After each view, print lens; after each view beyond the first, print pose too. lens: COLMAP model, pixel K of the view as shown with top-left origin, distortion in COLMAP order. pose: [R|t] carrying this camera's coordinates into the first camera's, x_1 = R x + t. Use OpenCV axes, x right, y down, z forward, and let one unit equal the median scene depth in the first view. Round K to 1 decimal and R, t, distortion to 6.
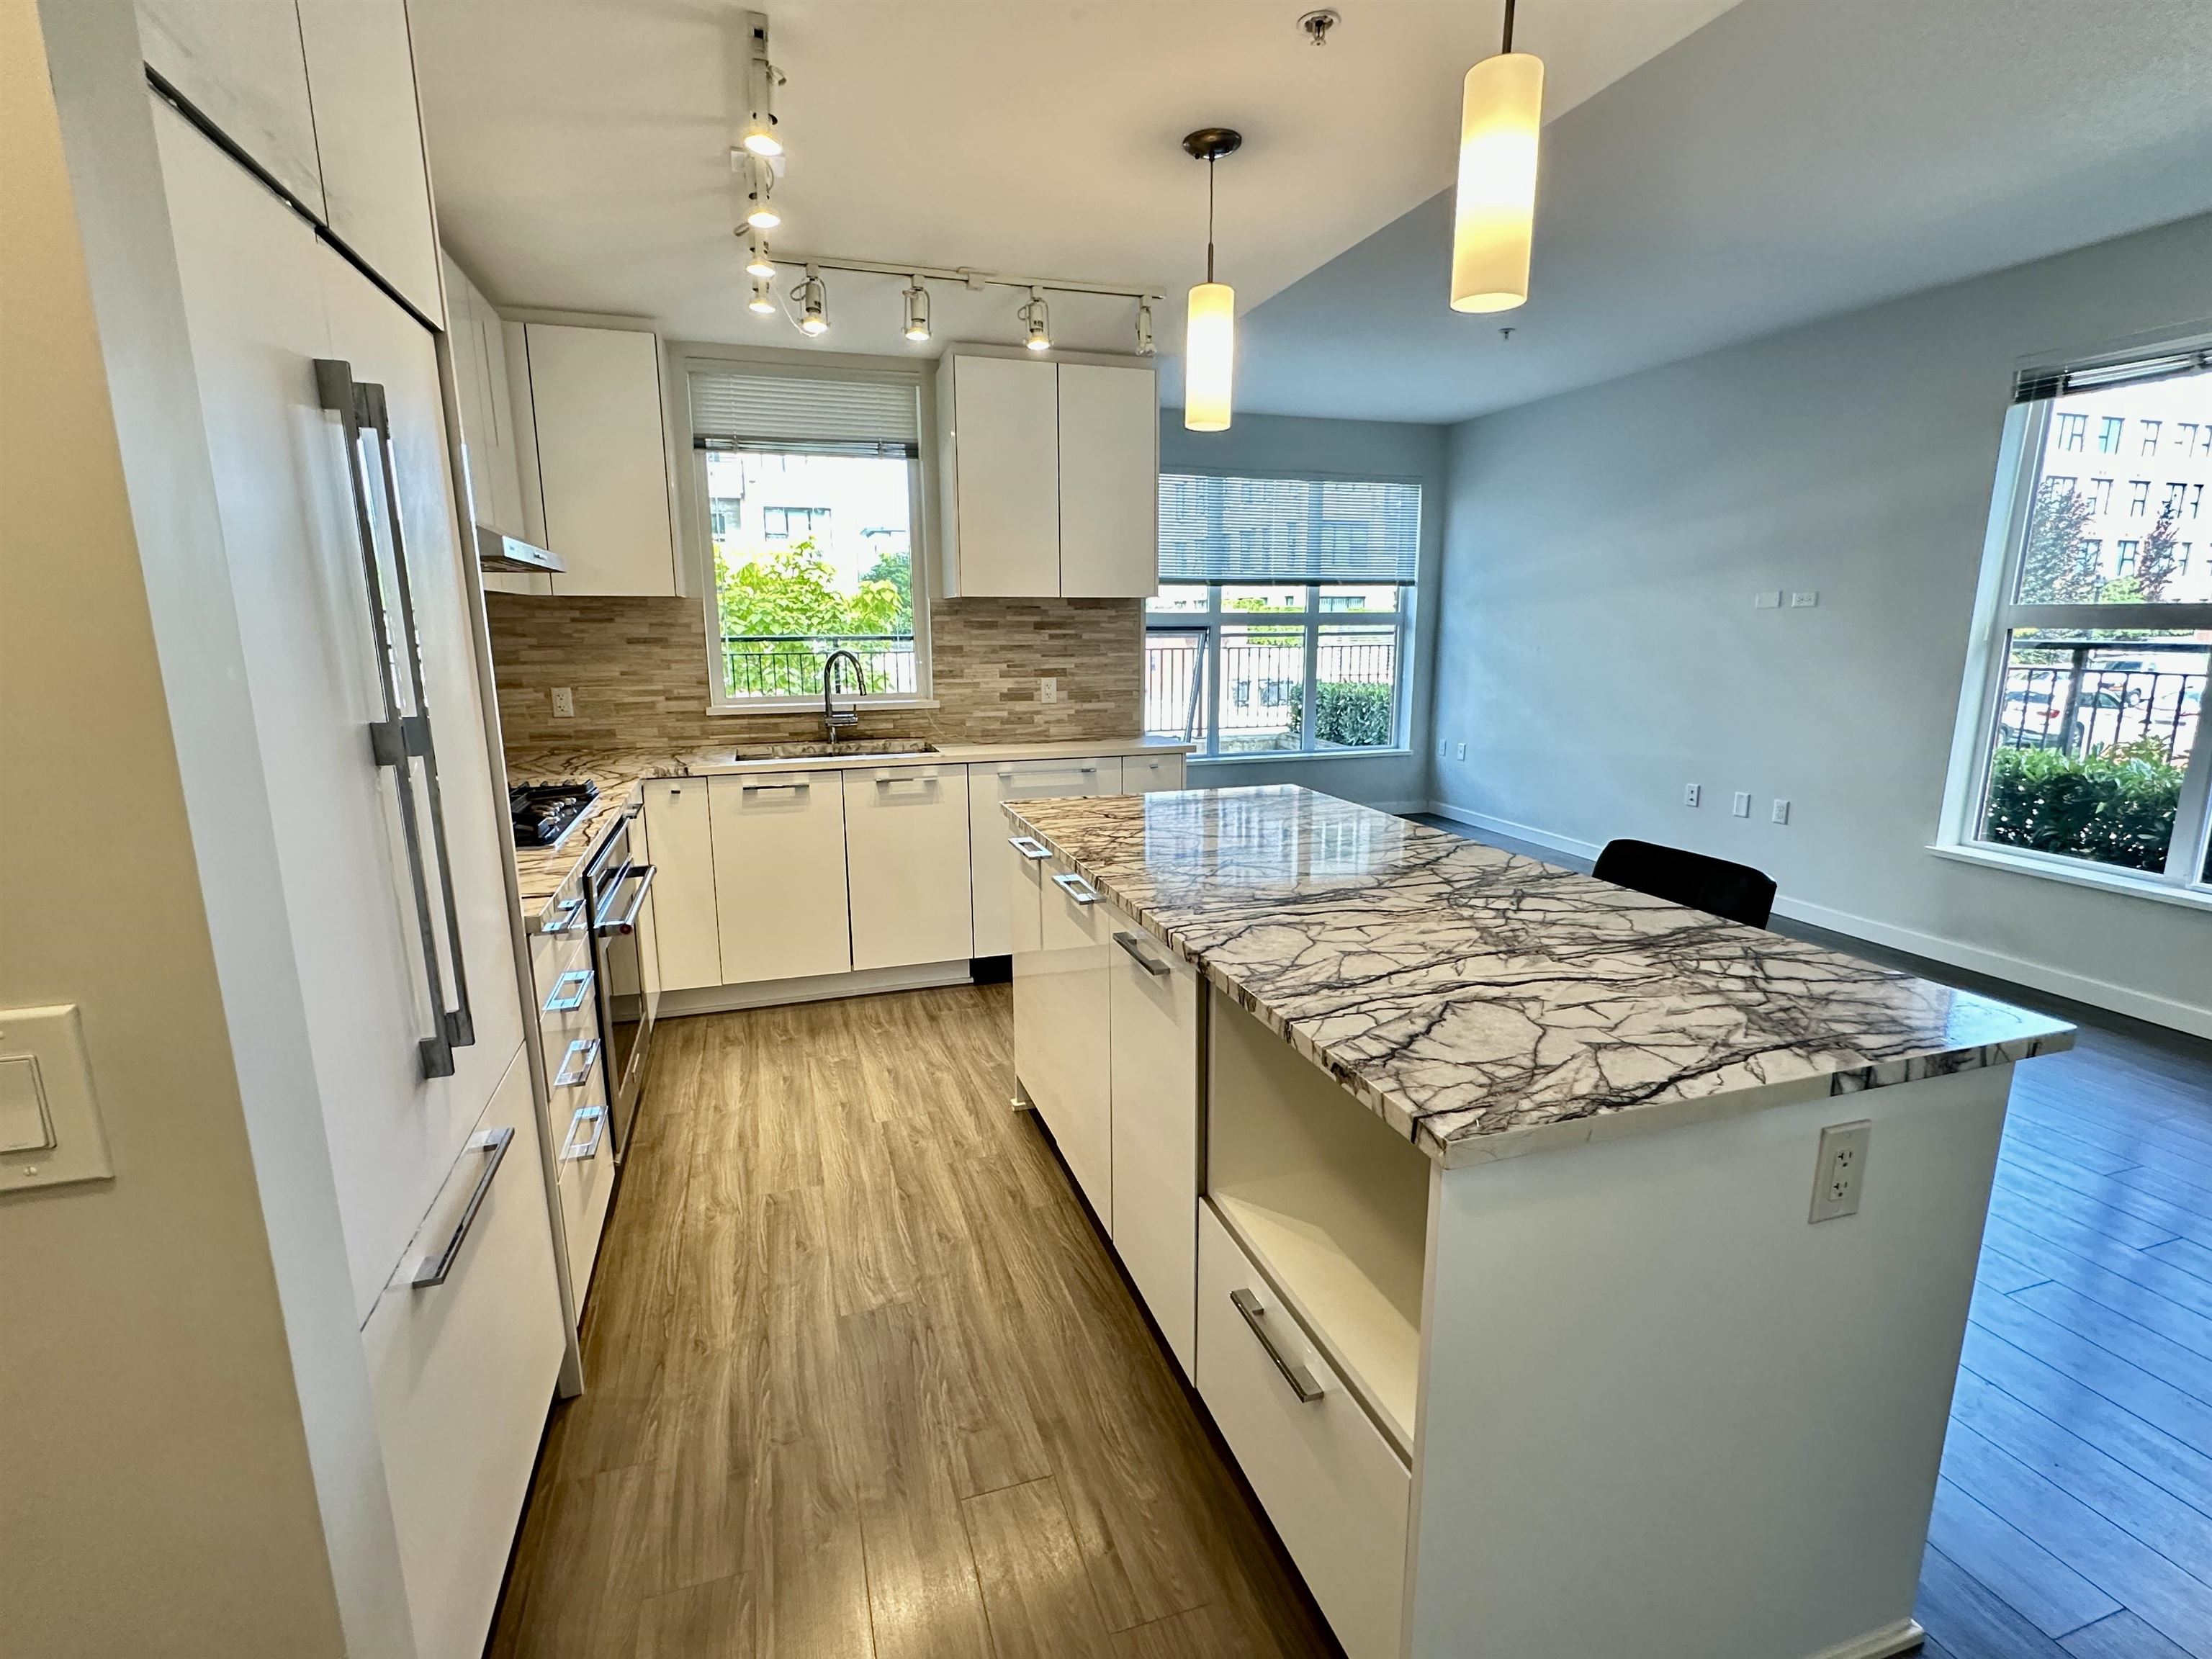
lens RADIAL K [[1039.3, 0, 1110.1], [0, 1039.3, 834.4], [0, 0, 1]] dist [-0.000499, -0.000768]
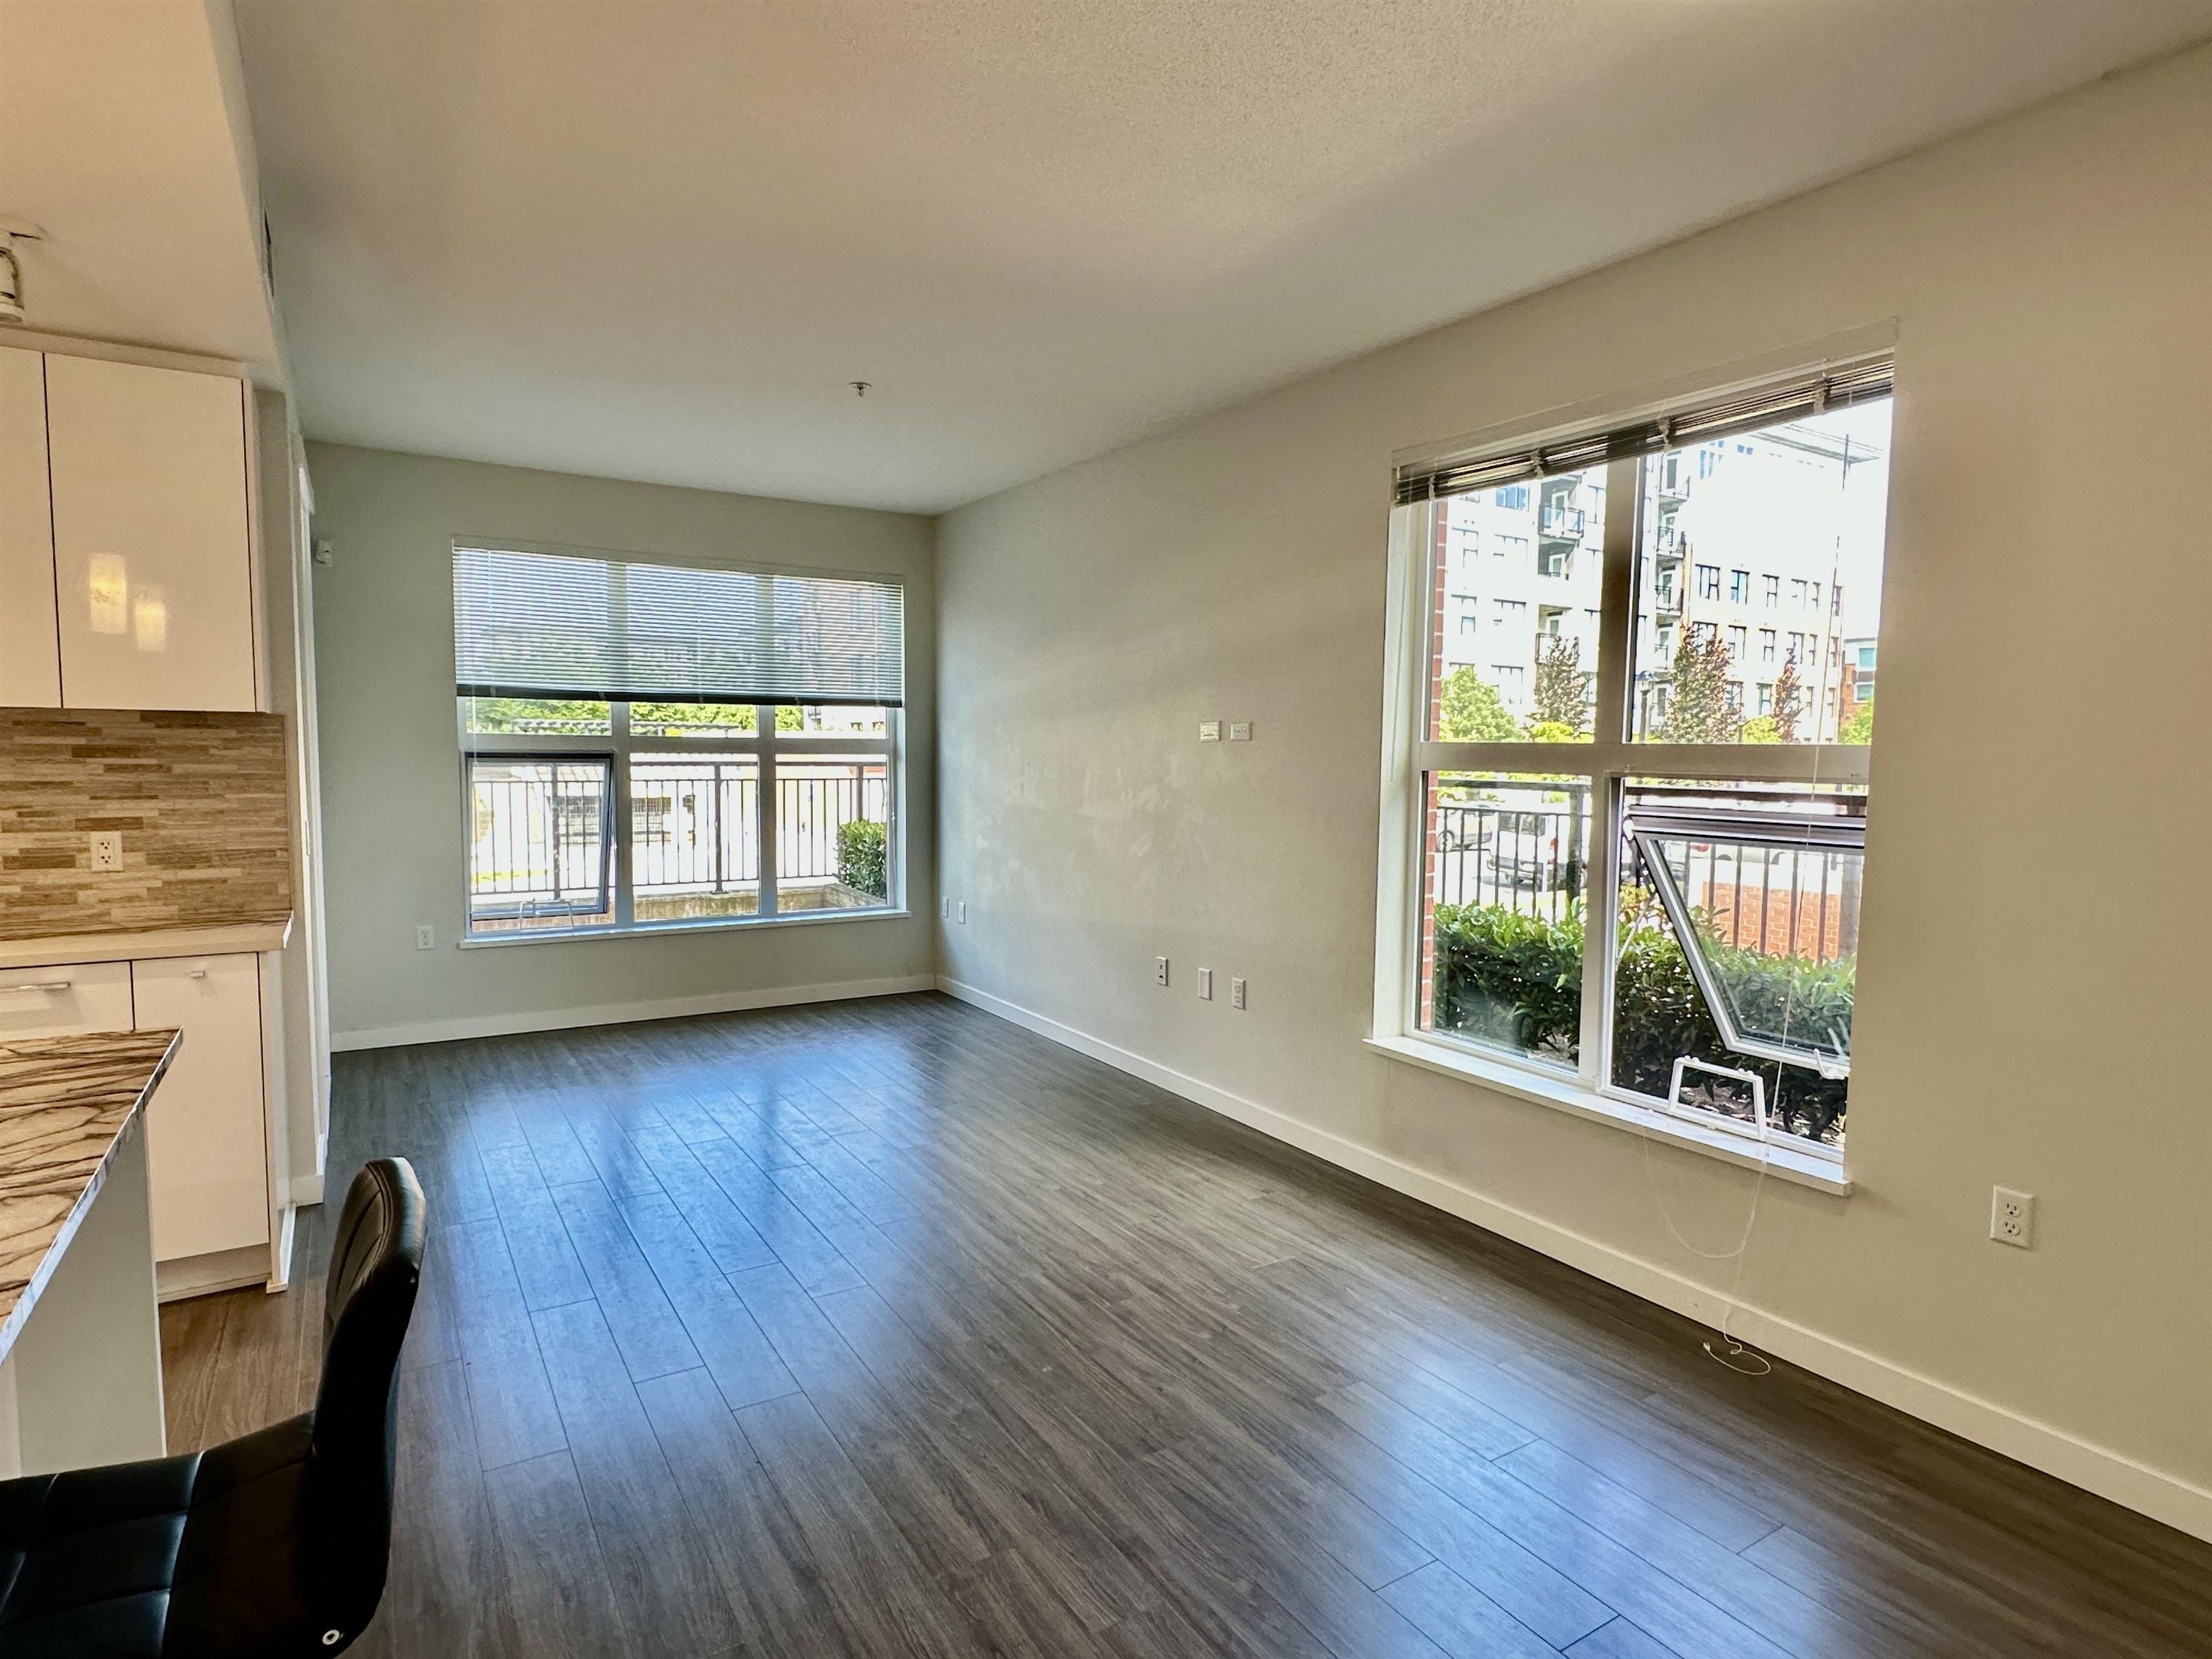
lens RADIAL K [[1190.6, 0, 1100.6], [0, 1190.6, 841.2], [0, 0, 1]] dist [-0.001968, 0.000014]
pose [[0.970048, -0.005941, 0.242840, 0.359860], [0.035814, 0.992274, -0.118788, -0.036675], [-0.240258, 0.123927, 0.962766, 0.151034]]
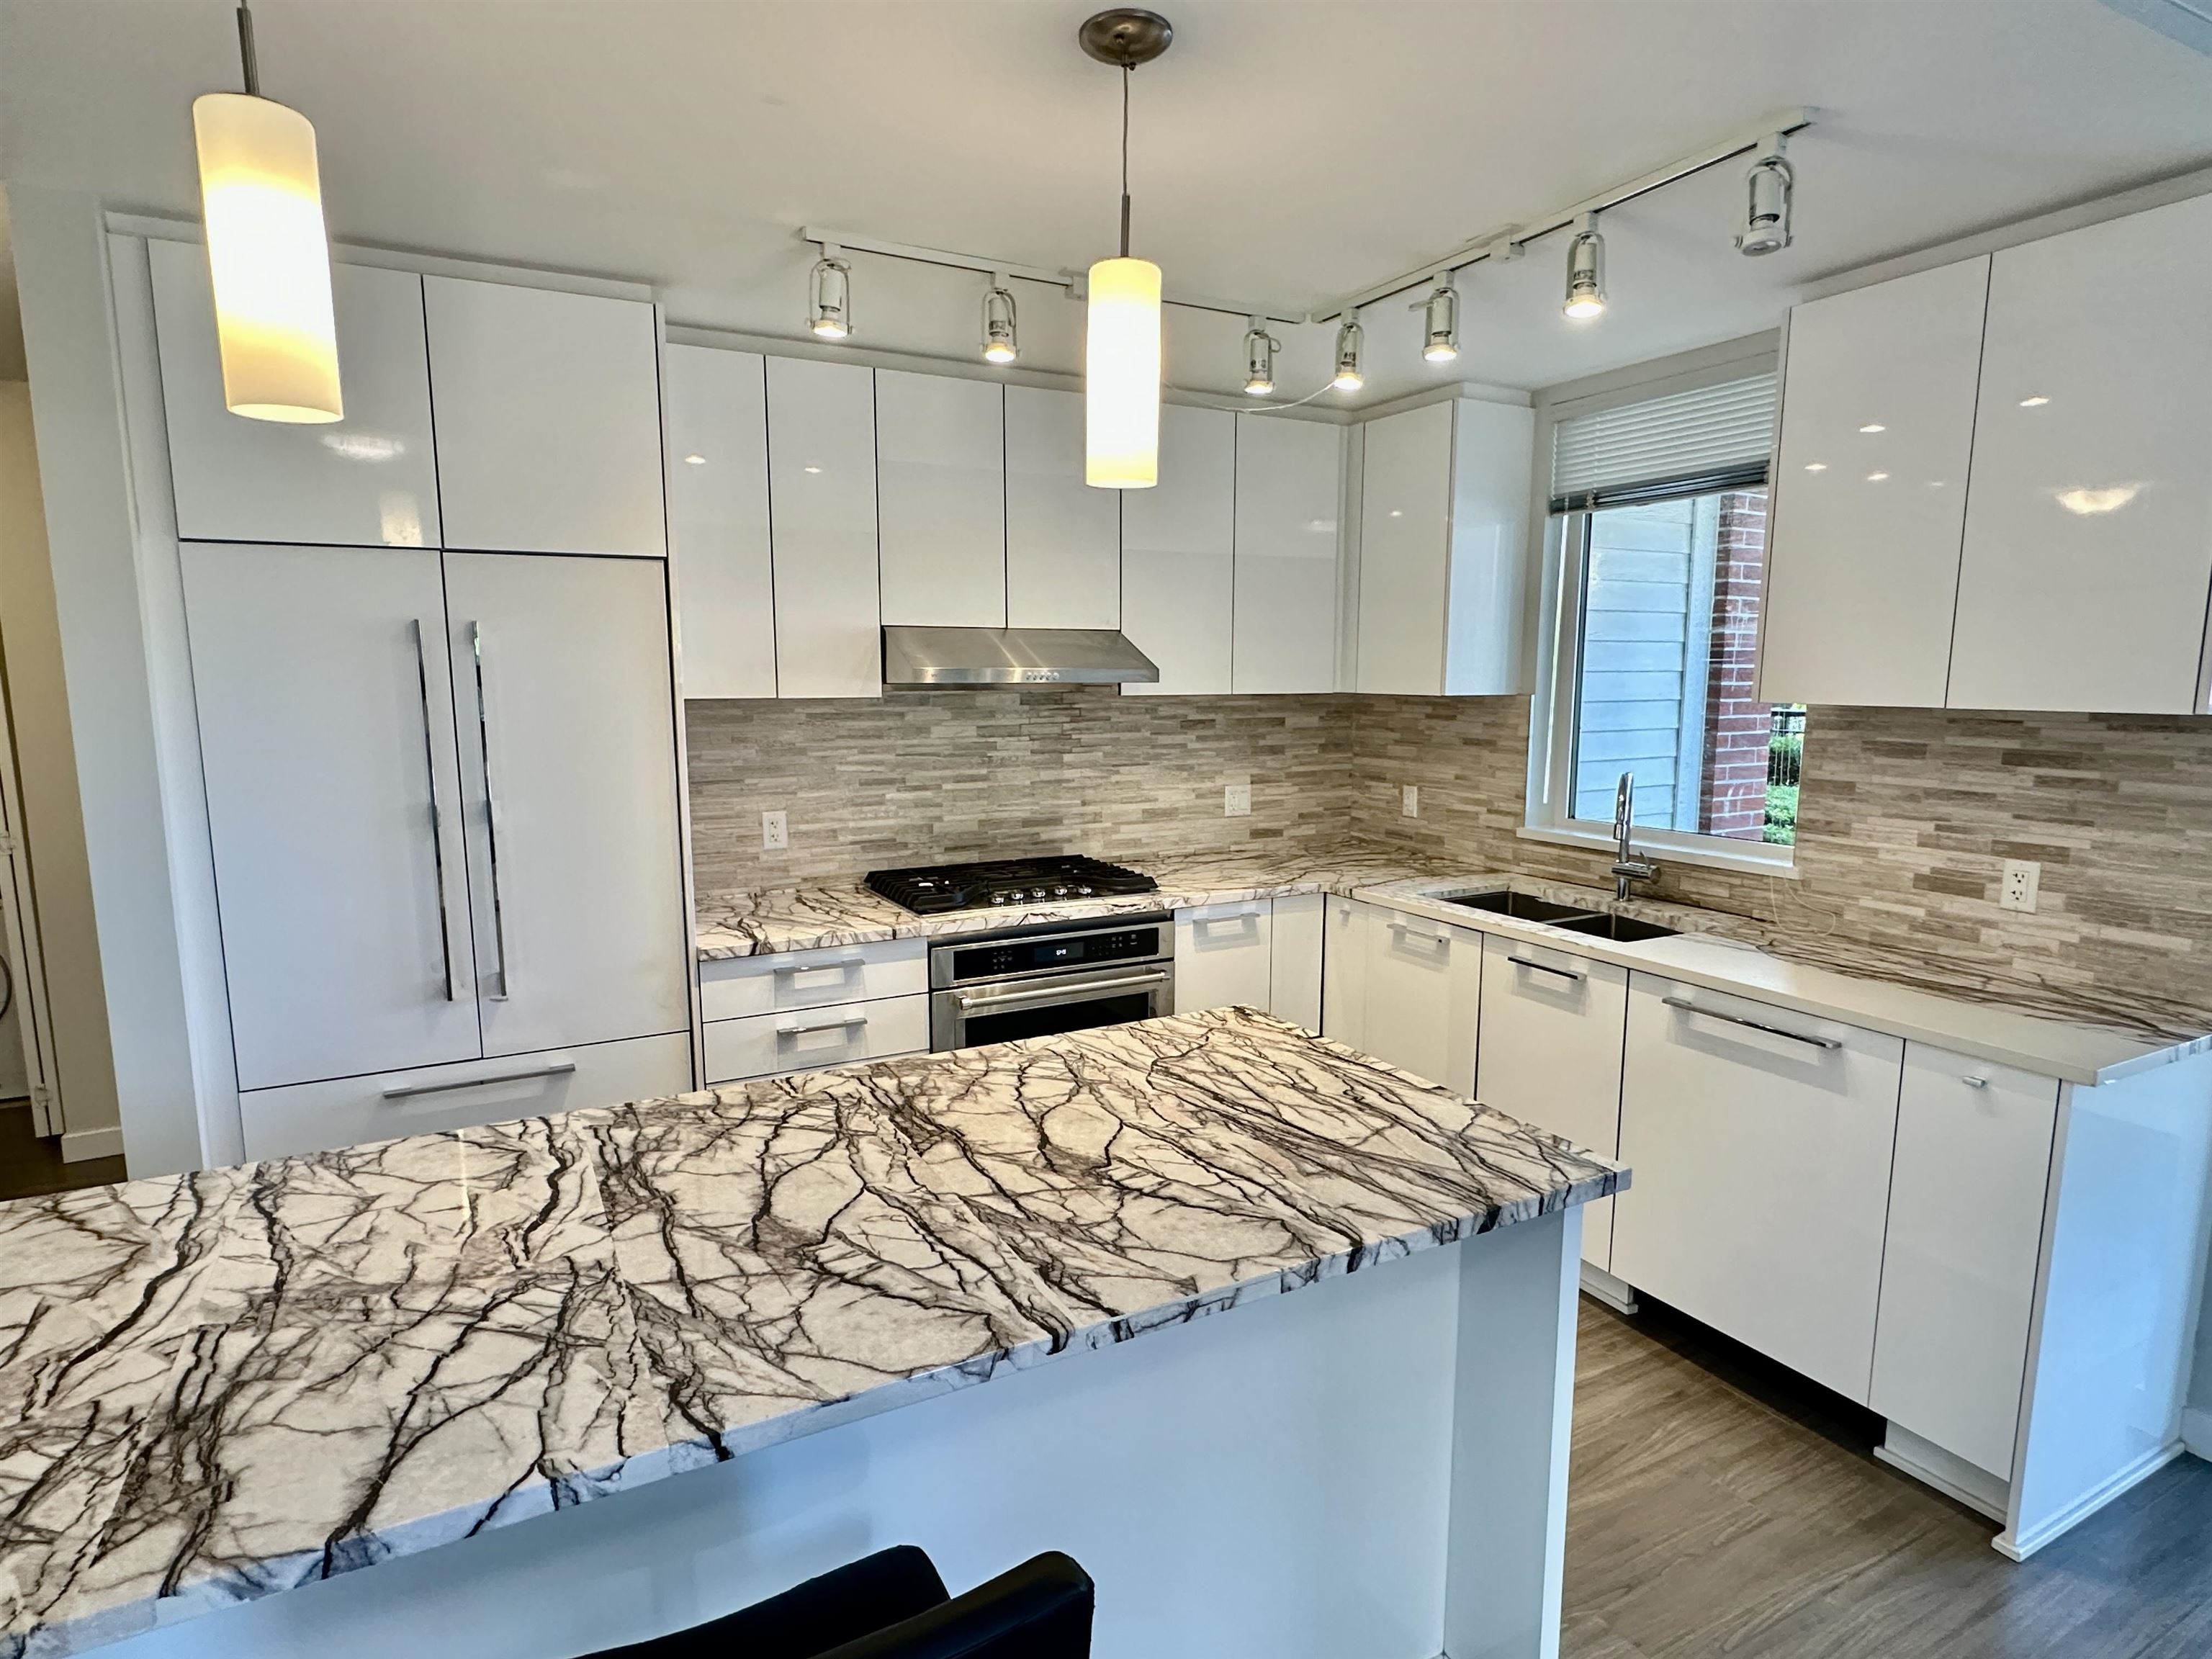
lens RADIAL K [[1190.6, 0, 1102.4], [0, 1190.6, 843.1], [0, 0, 1]] dist [-0.001968, 0.000014]
pose [[0.174787, 0.145400, -0.973811, 0.423992], [-0.199603, 0.973732, 0.109562, -0.134567], [0.964162, 0.175226, 0.199218, 0.459983]]
